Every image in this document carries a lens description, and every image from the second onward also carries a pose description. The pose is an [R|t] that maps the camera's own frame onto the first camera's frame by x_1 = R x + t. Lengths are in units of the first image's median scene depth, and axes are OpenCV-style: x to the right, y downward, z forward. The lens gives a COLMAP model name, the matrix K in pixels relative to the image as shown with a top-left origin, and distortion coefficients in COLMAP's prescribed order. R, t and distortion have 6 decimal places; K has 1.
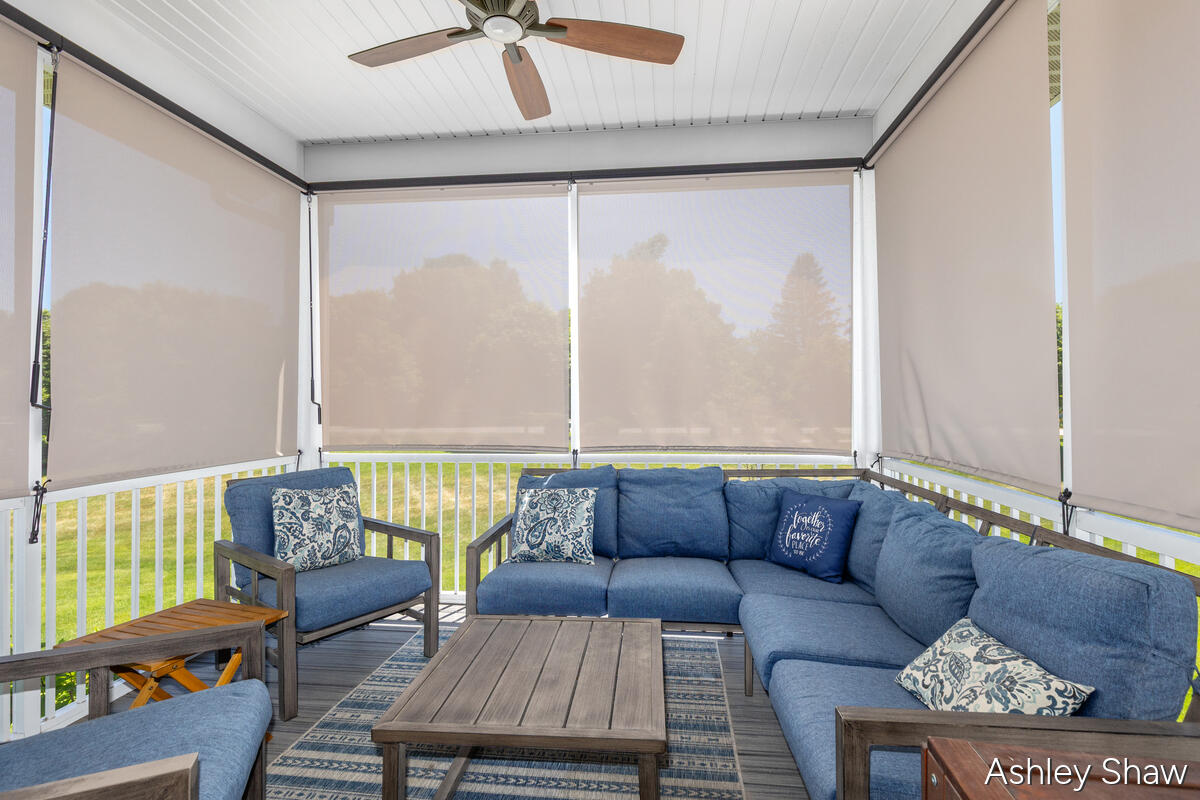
lens RADIAL K [[550.4, 0, 602.1], [0, 550.4, 395.8], [0, 0, 1]] dist [-0.003647, 0.000276]
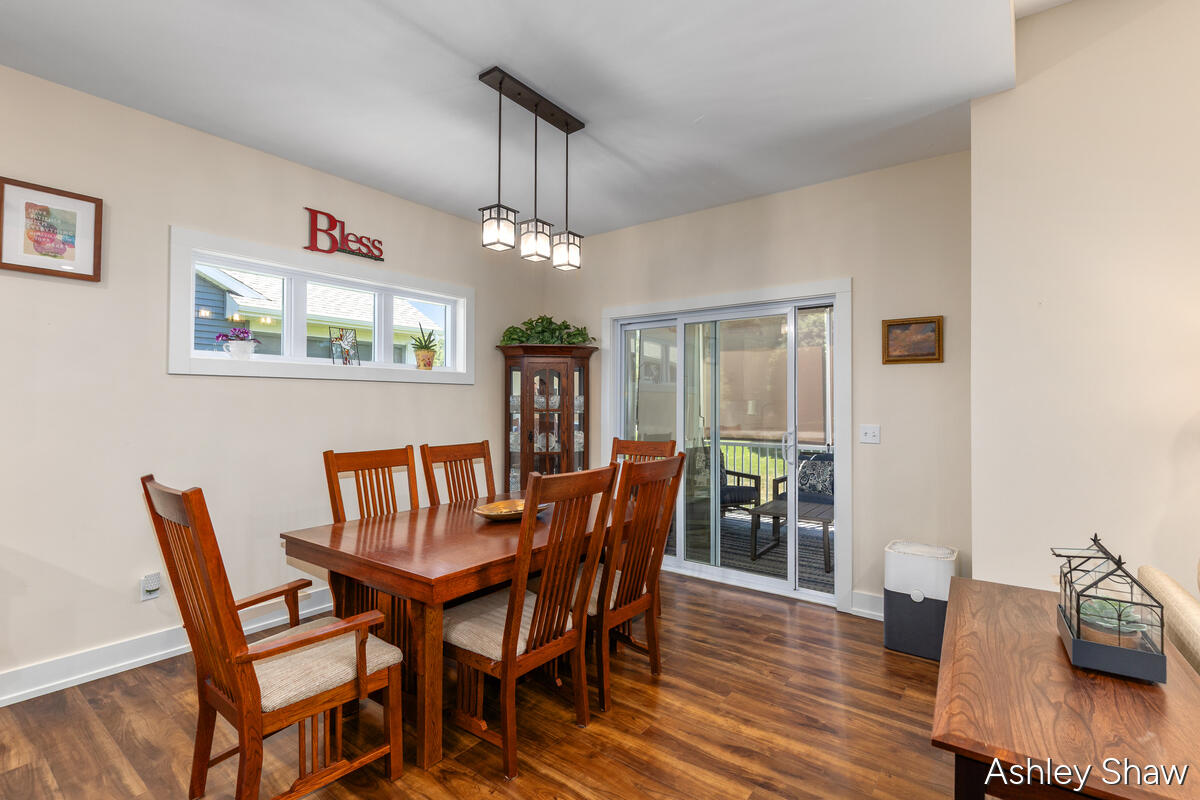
lens RADIAL K [[550.4, 0, 597.9], [0, 550.4, 396.0], [0, 0, 1]] dist [-0.003647, 0.000276]
pose [[0.858742, -0.001137, -0.512407, 0.290988], [0.000180, 0.999998, -0.001916, -0.079161], [0.512409, 0.001553, 0.858740, -1.287007]]
